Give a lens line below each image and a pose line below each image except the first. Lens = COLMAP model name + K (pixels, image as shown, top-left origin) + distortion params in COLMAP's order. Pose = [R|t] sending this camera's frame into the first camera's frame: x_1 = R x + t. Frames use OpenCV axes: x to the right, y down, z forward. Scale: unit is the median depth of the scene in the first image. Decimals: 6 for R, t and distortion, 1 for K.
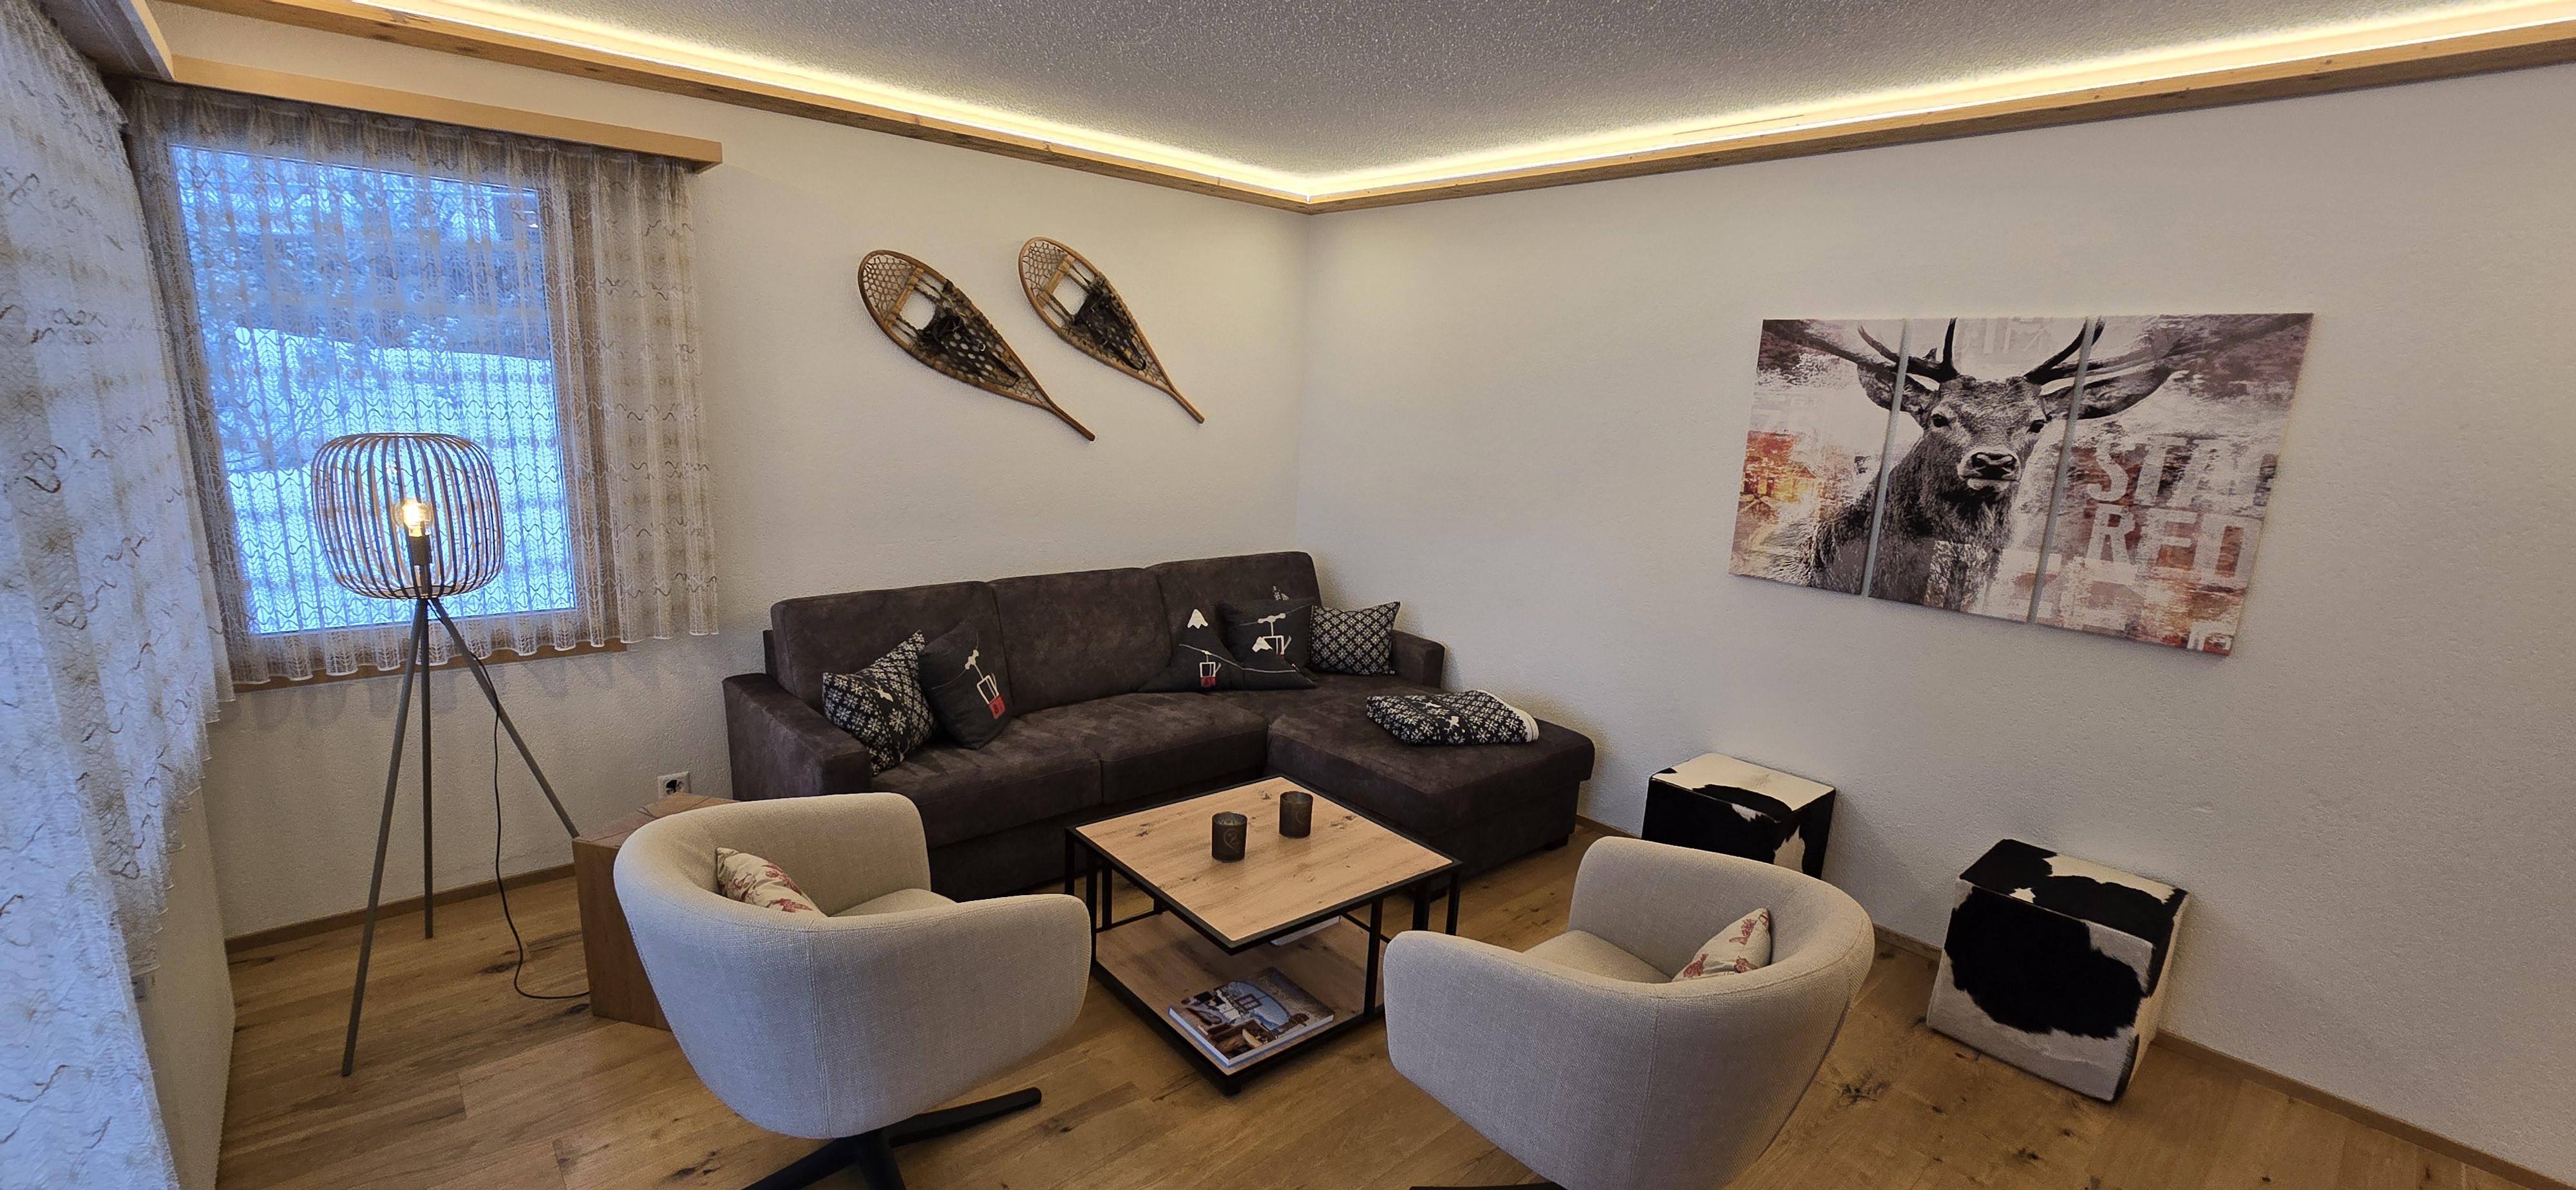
lens RADIAL K [[1062.8, 0, 1288.0], [0, 1062.8, 595.0], [0, 0, 1]] dist [0.014372, 0.000205]
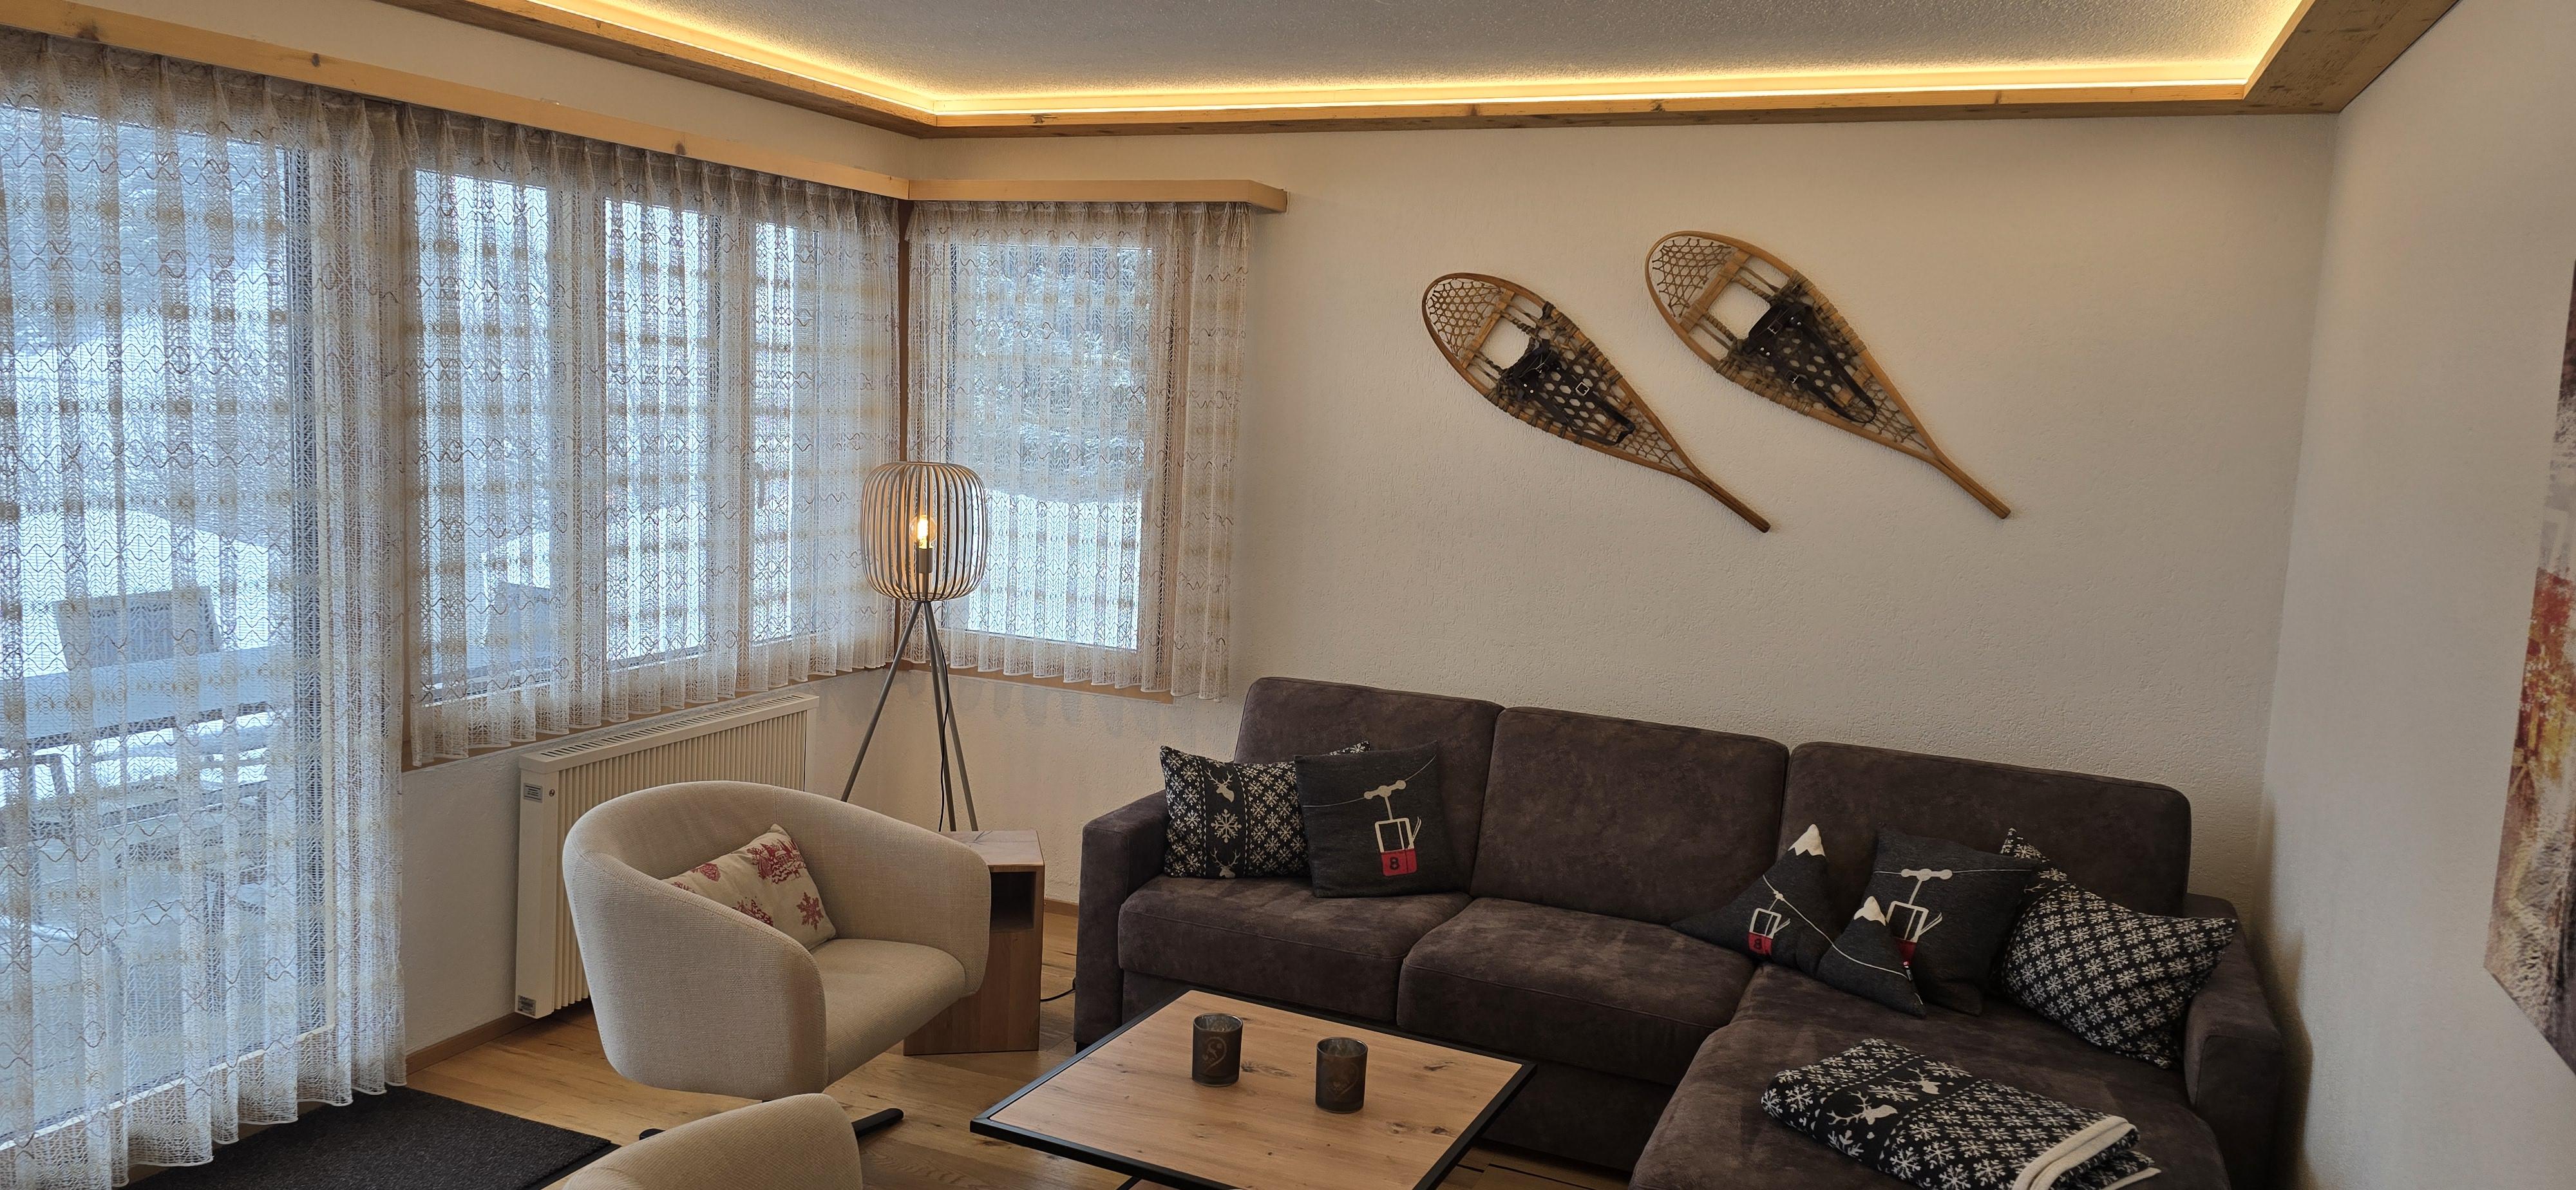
lens RADIAL K [[1656.3, 0, 1288.0], [0, 1656.3, 595.0], [0, 0, 1]] dist [0.039477, -0.000335]
pose [[0.426538, 0.082479, -0.900701, 0.653197], [-0.206415, 0.978431, -0.008153, -0.046372], [0.880601, 0.189396, 0.434363, 0.364052]]
